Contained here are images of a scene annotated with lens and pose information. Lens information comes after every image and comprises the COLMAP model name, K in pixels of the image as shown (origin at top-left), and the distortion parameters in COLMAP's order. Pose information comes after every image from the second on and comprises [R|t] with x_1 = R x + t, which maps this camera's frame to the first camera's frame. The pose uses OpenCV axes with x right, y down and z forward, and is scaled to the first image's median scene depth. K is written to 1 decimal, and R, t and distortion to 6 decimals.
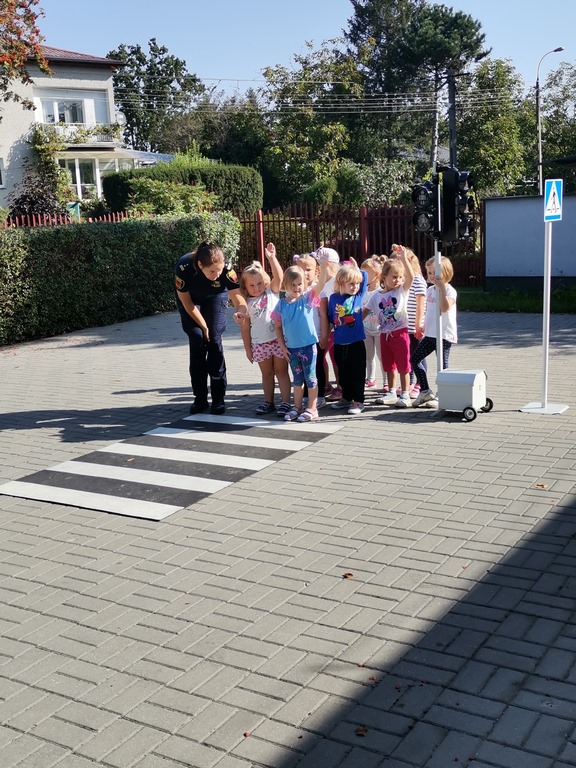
lens RADIAL K [[904.5, 0, 288.0], [0, 904.5, 384.0], [0, 0, 1]] dist [0.018519, 0.076938]
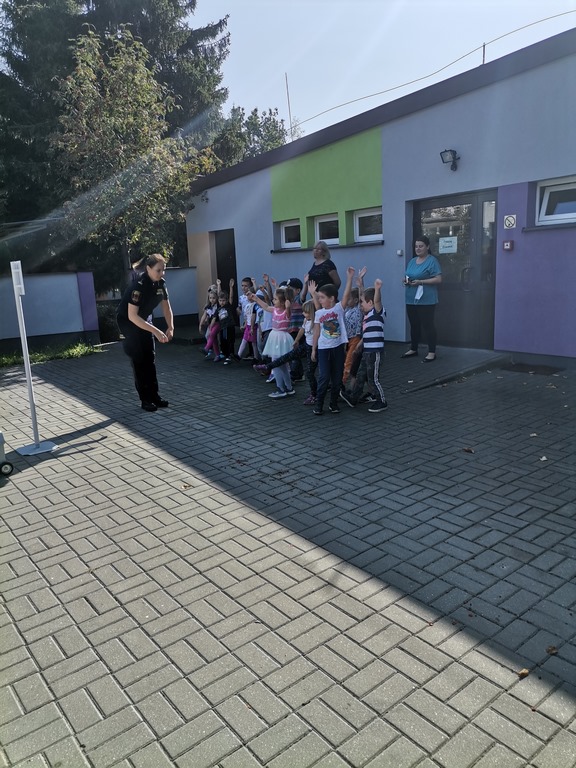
lens RADIAL K [[576.9, 0, 288.0], [0, 576.9, 384.0], [0, 0, 1]] dist [0.045752, -0.026730]
pose [[0.335555, -0.162834, 0.927840, -0.284945], [0.214730, 0.972239, 0.092969, -0.052667], [-0.917221, 0.168039, 0.361205, 0.357615]]
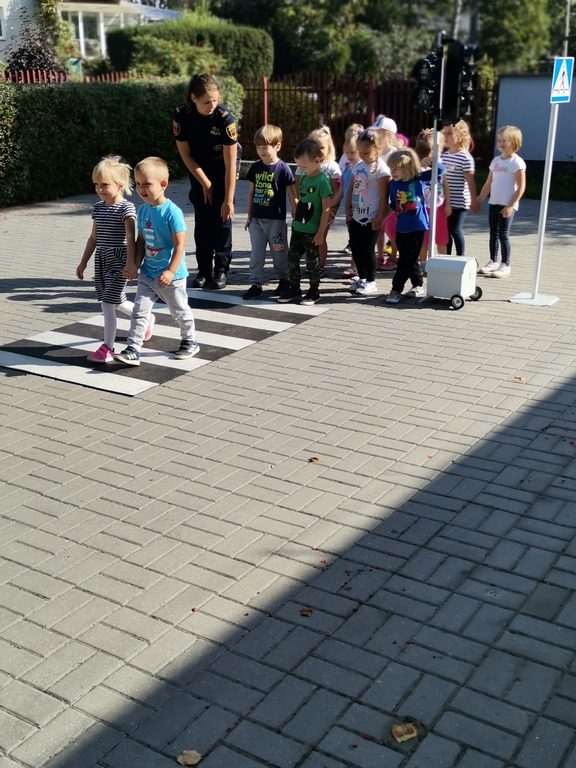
lens RADIAL K [[904.5, 0, 288.0], [0, 904.5, 384.0], [0, 0, 1]] dist [0.018519, 0.076938]
pose [[0.998982, 0.045116, -0.000622, 0.018356], [-0.044616, 0.989774, 0.135491, -0.003375], [0.006729, -0.135325, 0.990778, 0.008797]]
